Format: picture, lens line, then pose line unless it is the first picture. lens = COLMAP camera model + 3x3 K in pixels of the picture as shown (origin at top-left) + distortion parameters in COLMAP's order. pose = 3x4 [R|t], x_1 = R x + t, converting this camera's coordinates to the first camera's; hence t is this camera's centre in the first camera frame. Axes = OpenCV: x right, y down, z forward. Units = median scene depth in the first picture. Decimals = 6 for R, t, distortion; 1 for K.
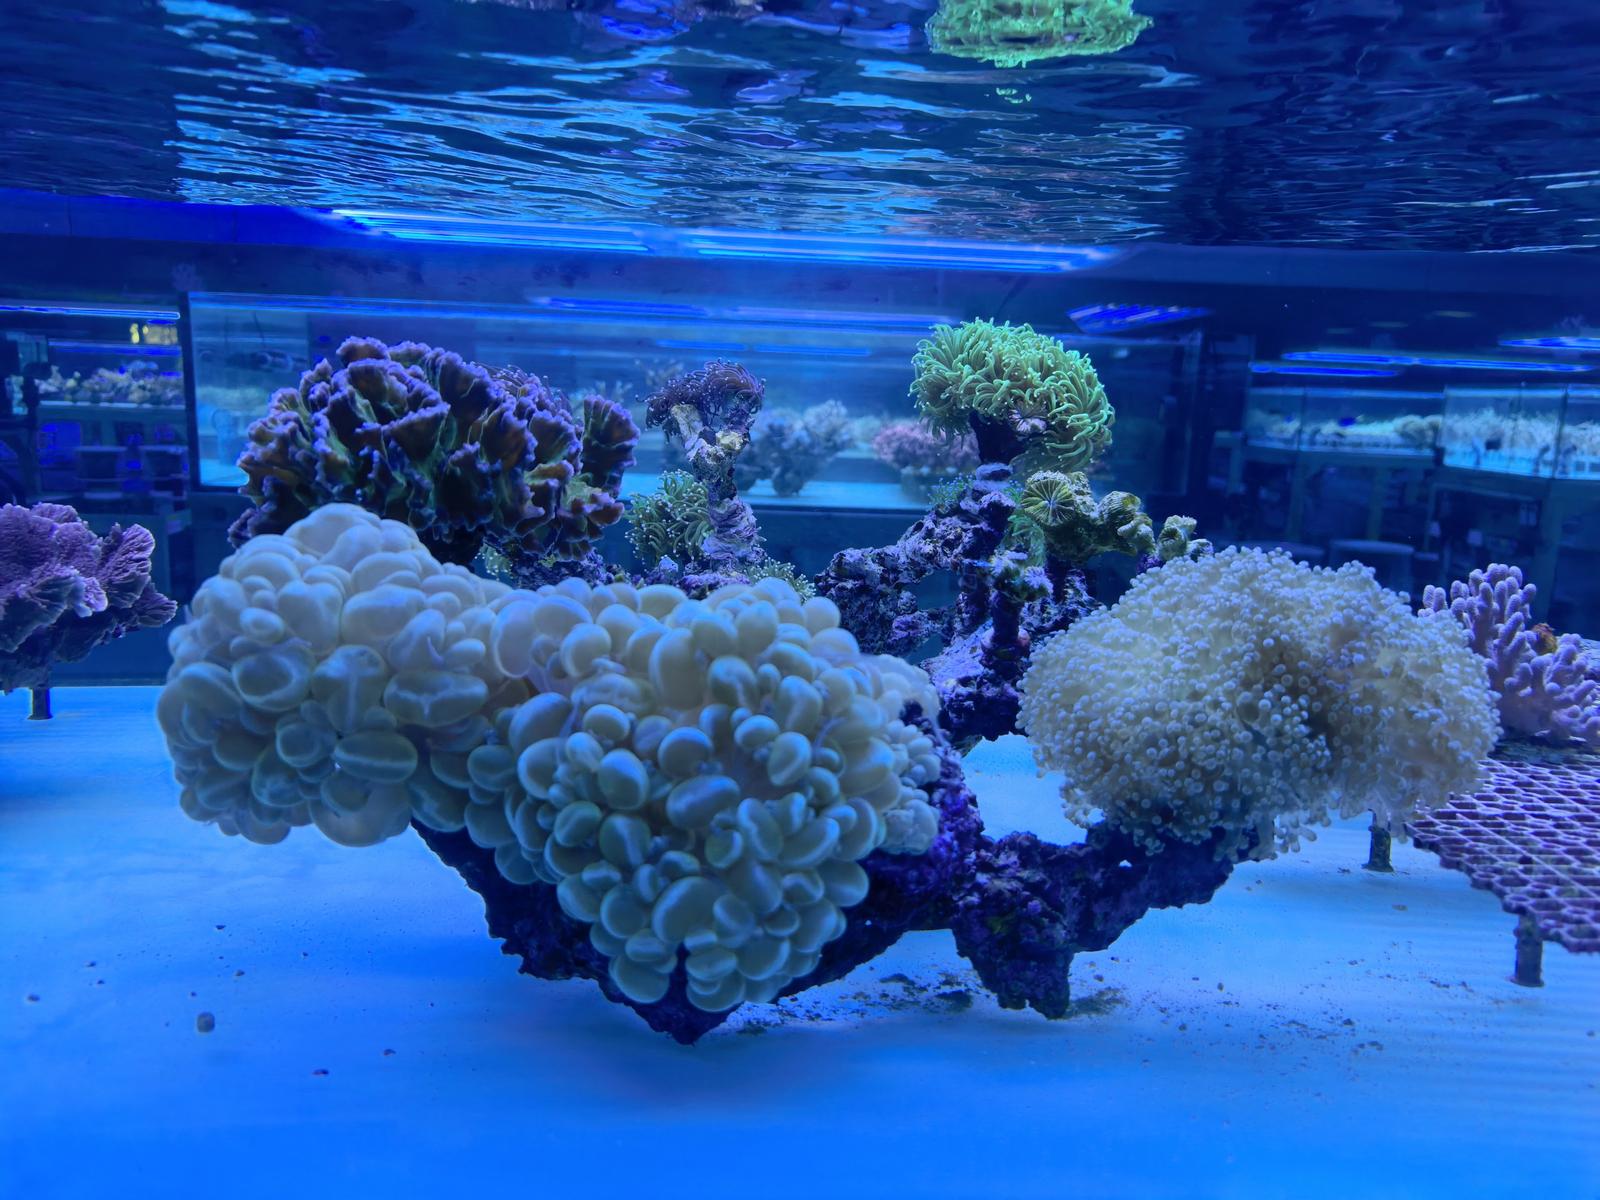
lens RADIAL K [[1180.6, 0, 800.0], [0, 1180.6, 600.0], [0, 0, 1]] dist [-0.010531, -0.094056]
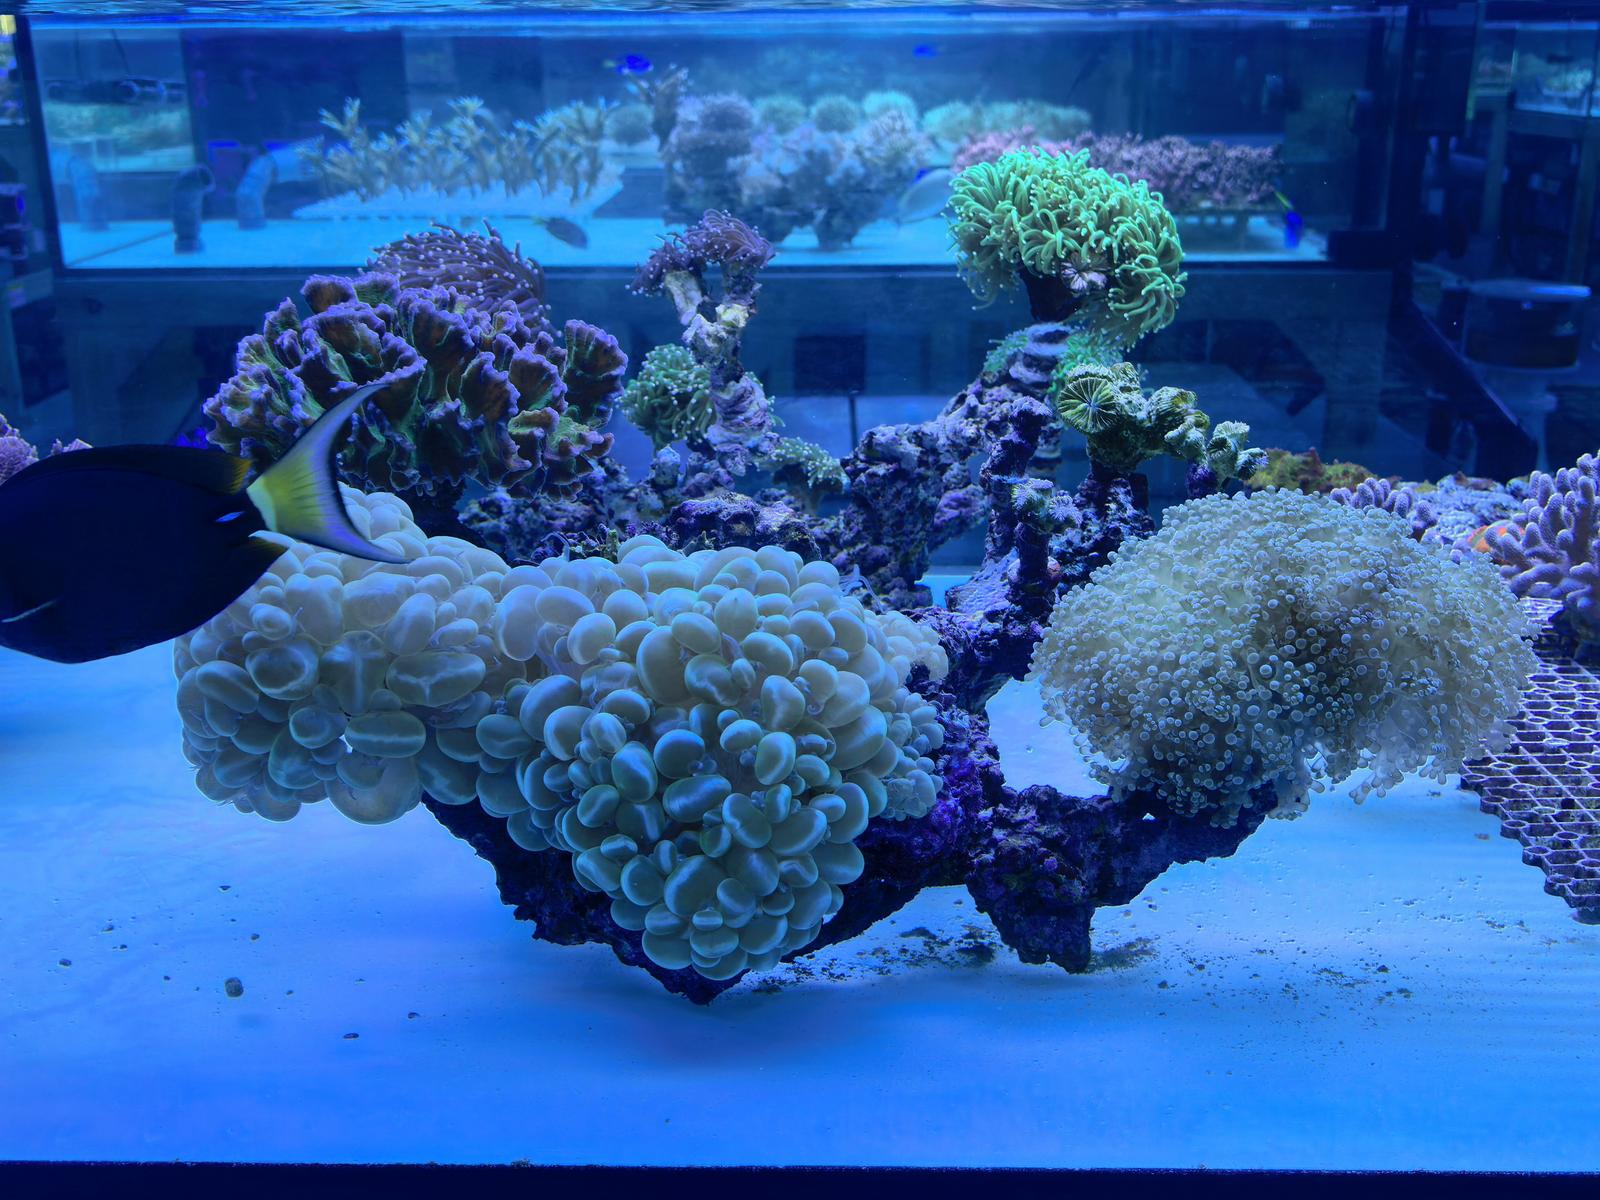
lens RADIAL K [[1589.4, 0, 756.8], [0, 1589.4, 599.2], [0, 0, 1]] dist [-0.063018, -0.220736]
pose [[0.997252, -0.029930, -0.067768, 0.047410], [0.038462, 0.990985, 0.128332, -0.124214], [0.063316, -0.130586, 0.989413, -0.262820]]
